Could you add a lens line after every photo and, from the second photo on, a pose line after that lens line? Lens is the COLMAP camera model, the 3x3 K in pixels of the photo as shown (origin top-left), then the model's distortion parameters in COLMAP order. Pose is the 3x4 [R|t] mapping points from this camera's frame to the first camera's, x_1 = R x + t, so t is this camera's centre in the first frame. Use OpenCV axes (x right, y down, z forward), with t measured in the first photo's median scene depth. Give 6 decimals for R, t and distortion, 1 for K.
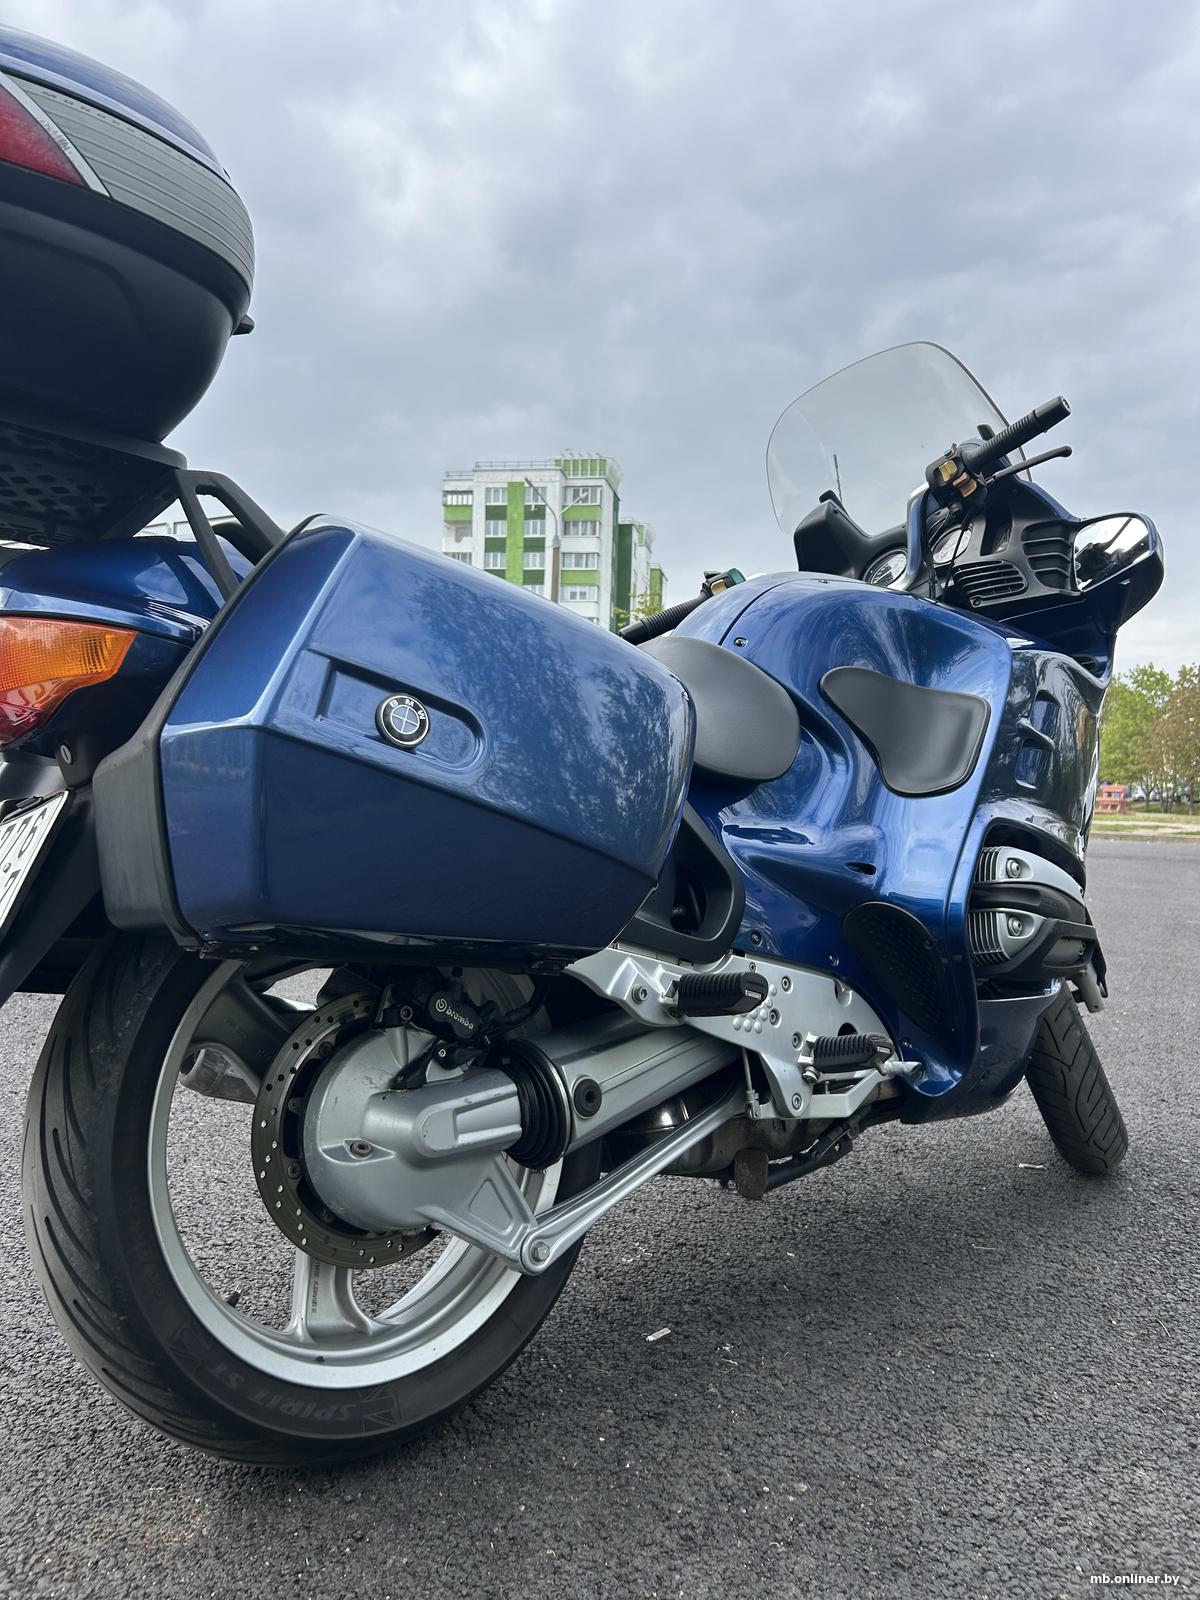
lens RADIAL K [[1205.4, 0, 600.0], [0, 1205.4, 800.0], [0, 0, 1]] dist [0.055385, -0.064896]
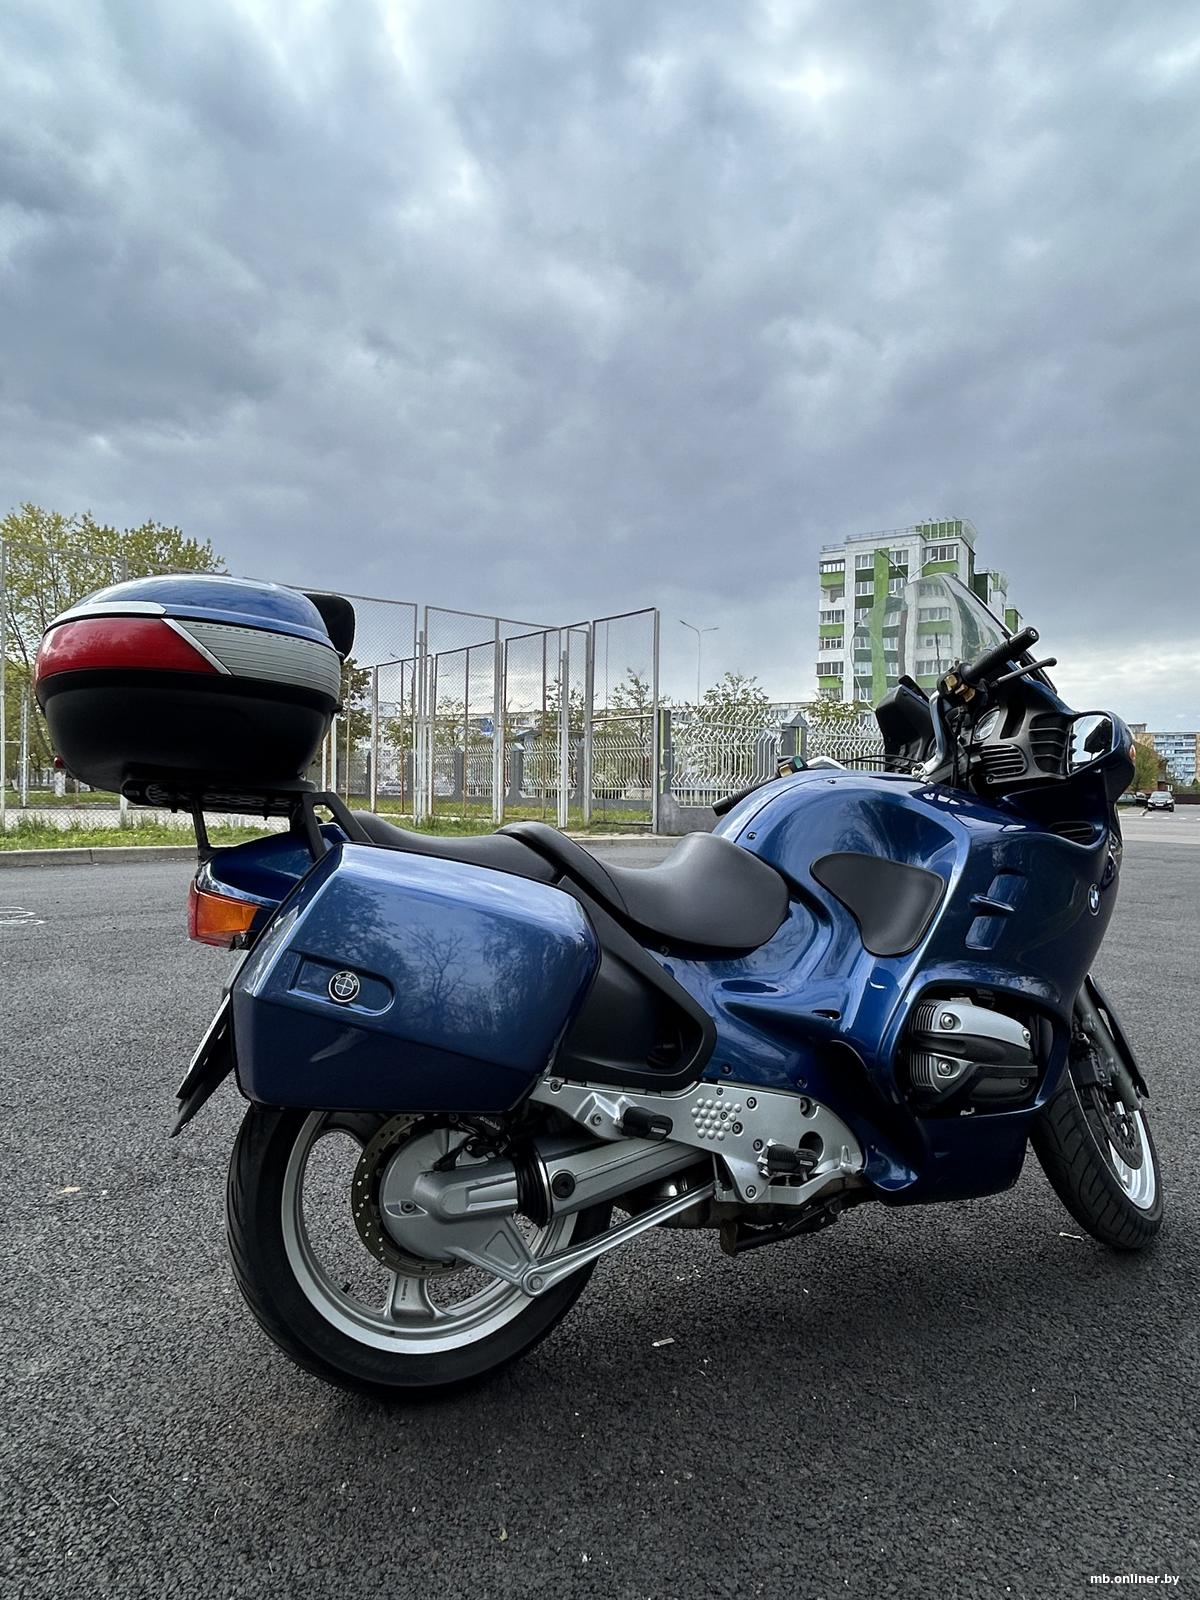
lens RADIAL K [[985.2, 0, 613.3], [0, 985.2, 796.3], [0, 0, 1]] dist [-0.005730, 0.002401]
pose [[0.940329, -0.014820, -0.339943, 0.459775], [0.009609, 0.999809, -0.017009, -0.210102], [0.340130, 0.012728, 0.940292, -0.129997]]
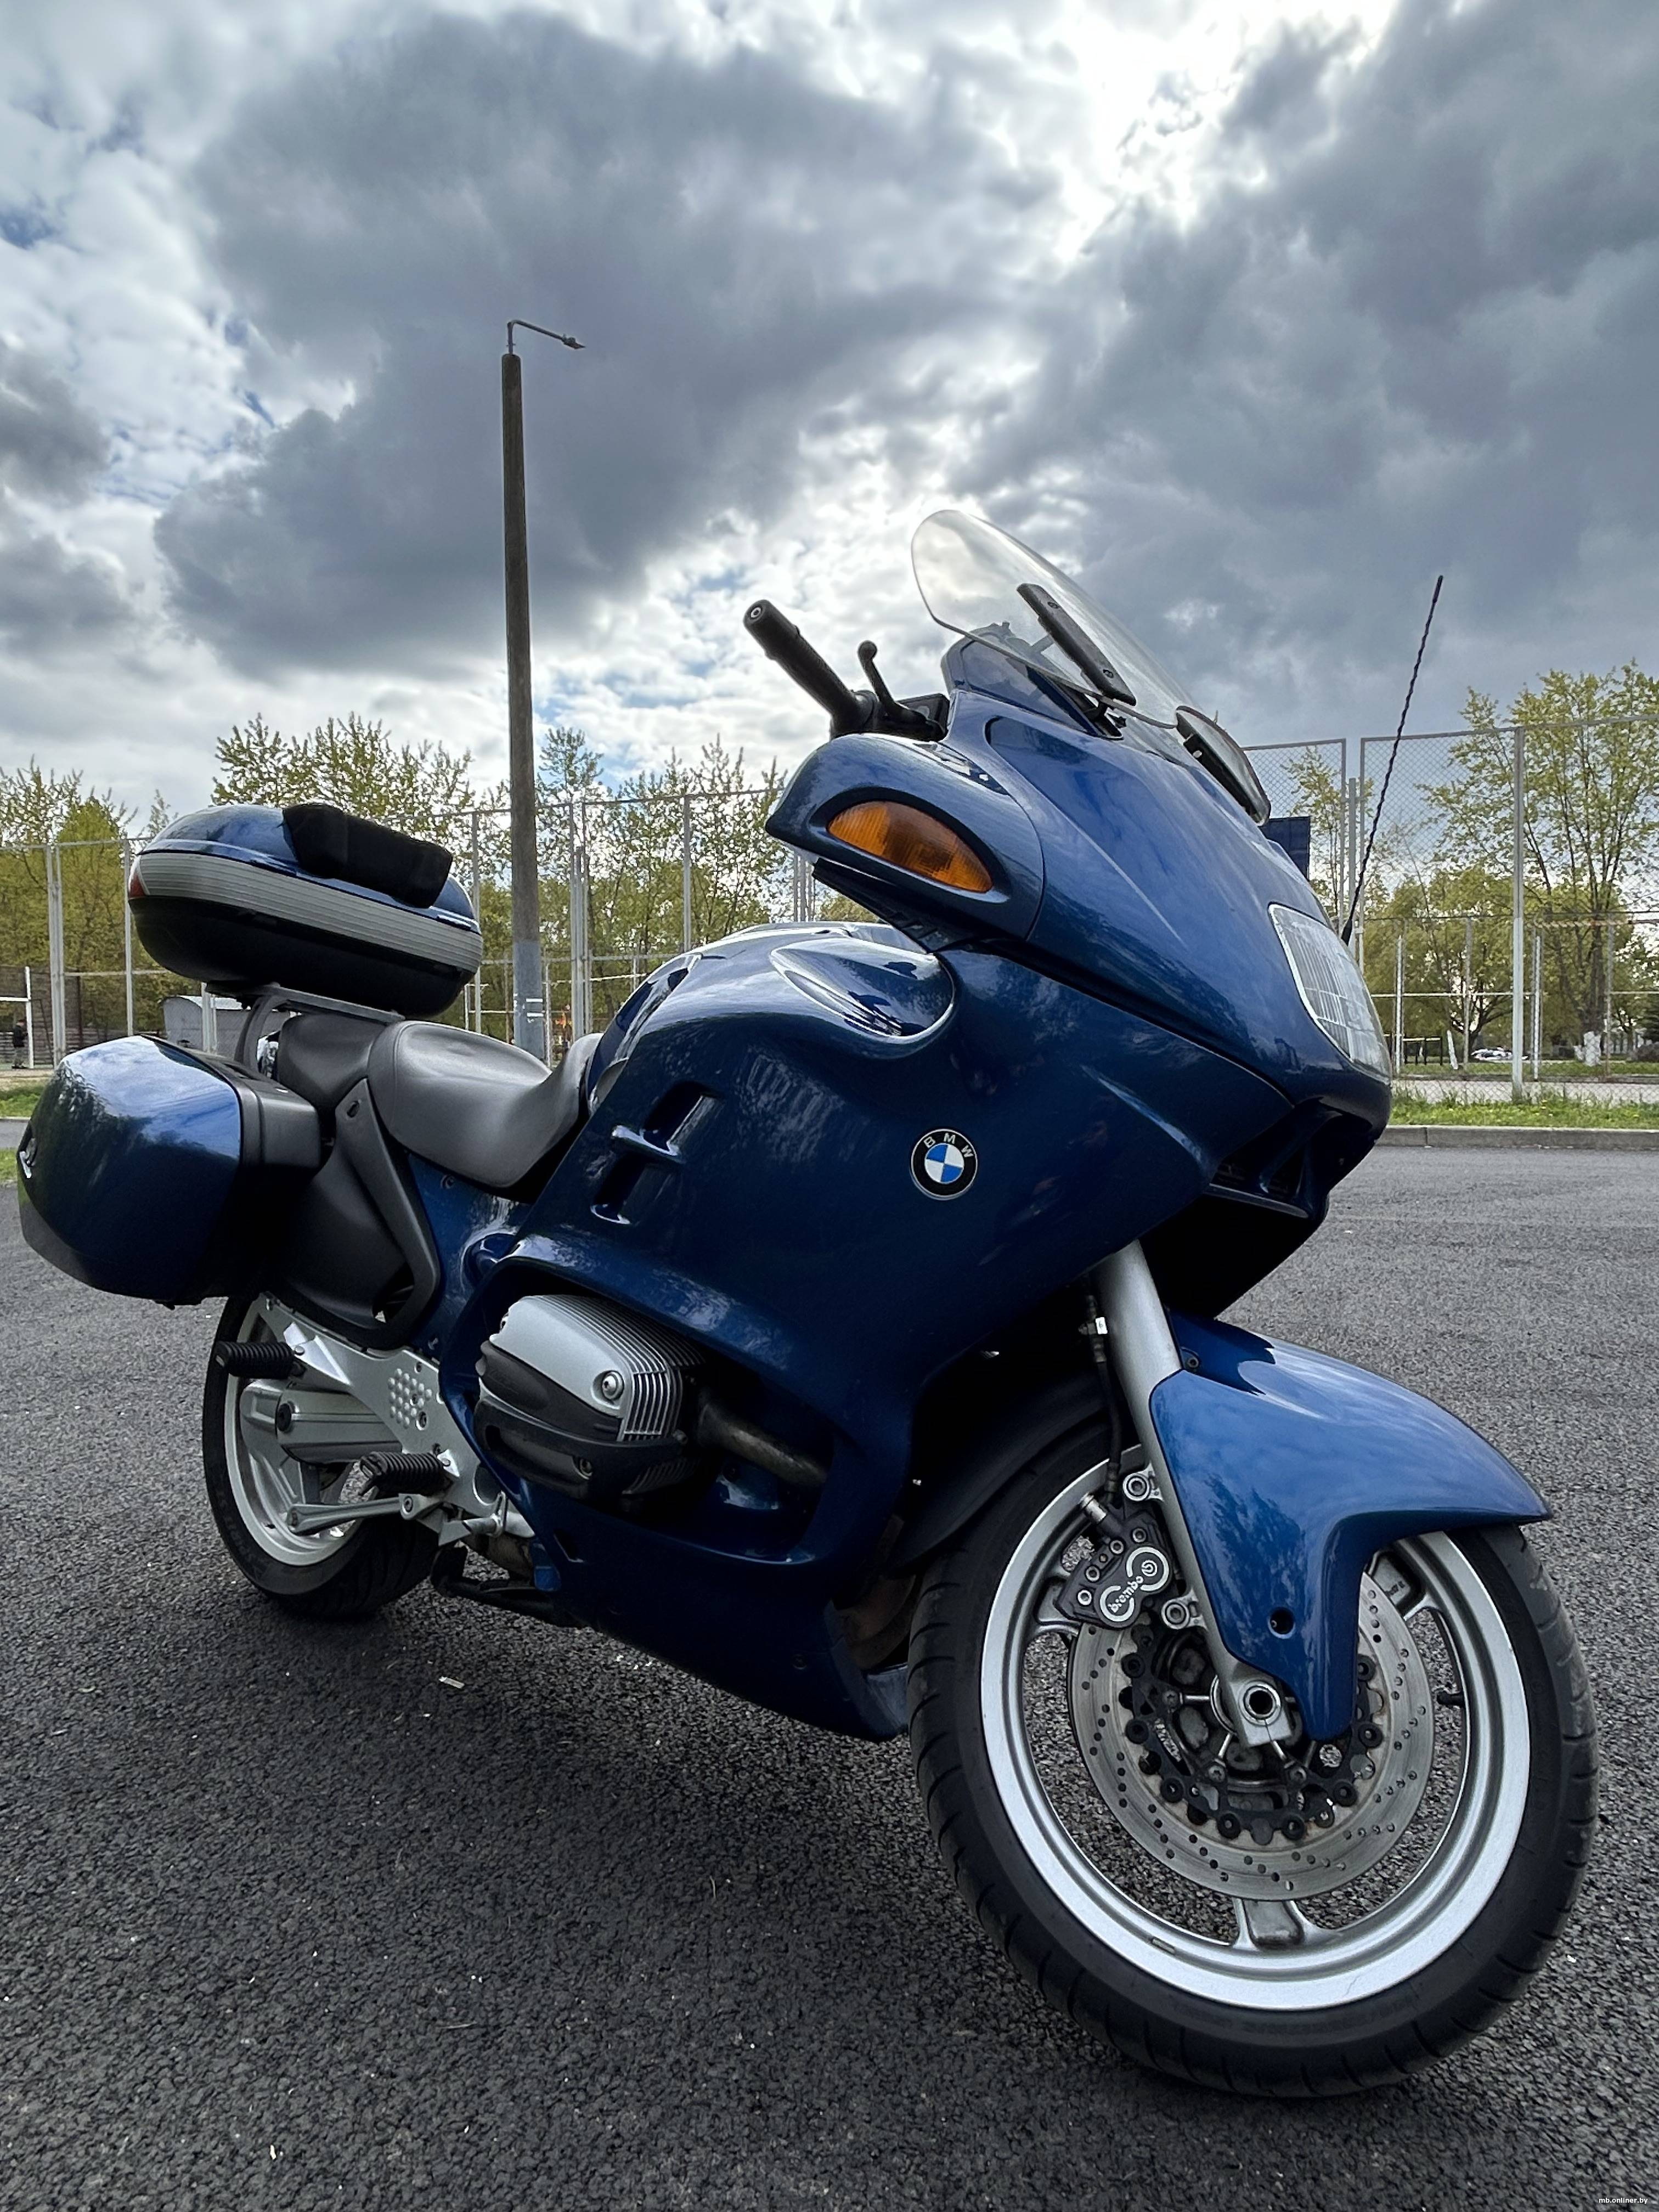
lens RADIAL K [[1362.0, 0, 847.9], [0, 1362.0, 1100.9], [0, 0, 1]] dist [-0.005730, 0.002401]
pose [[0.137775, 0.003584, -0.990457, 1.560645], [-0.006253, 0.999977, 0.002749, -0.110391], [0.990444, 0.005814, 0.137794, 1.398860]]
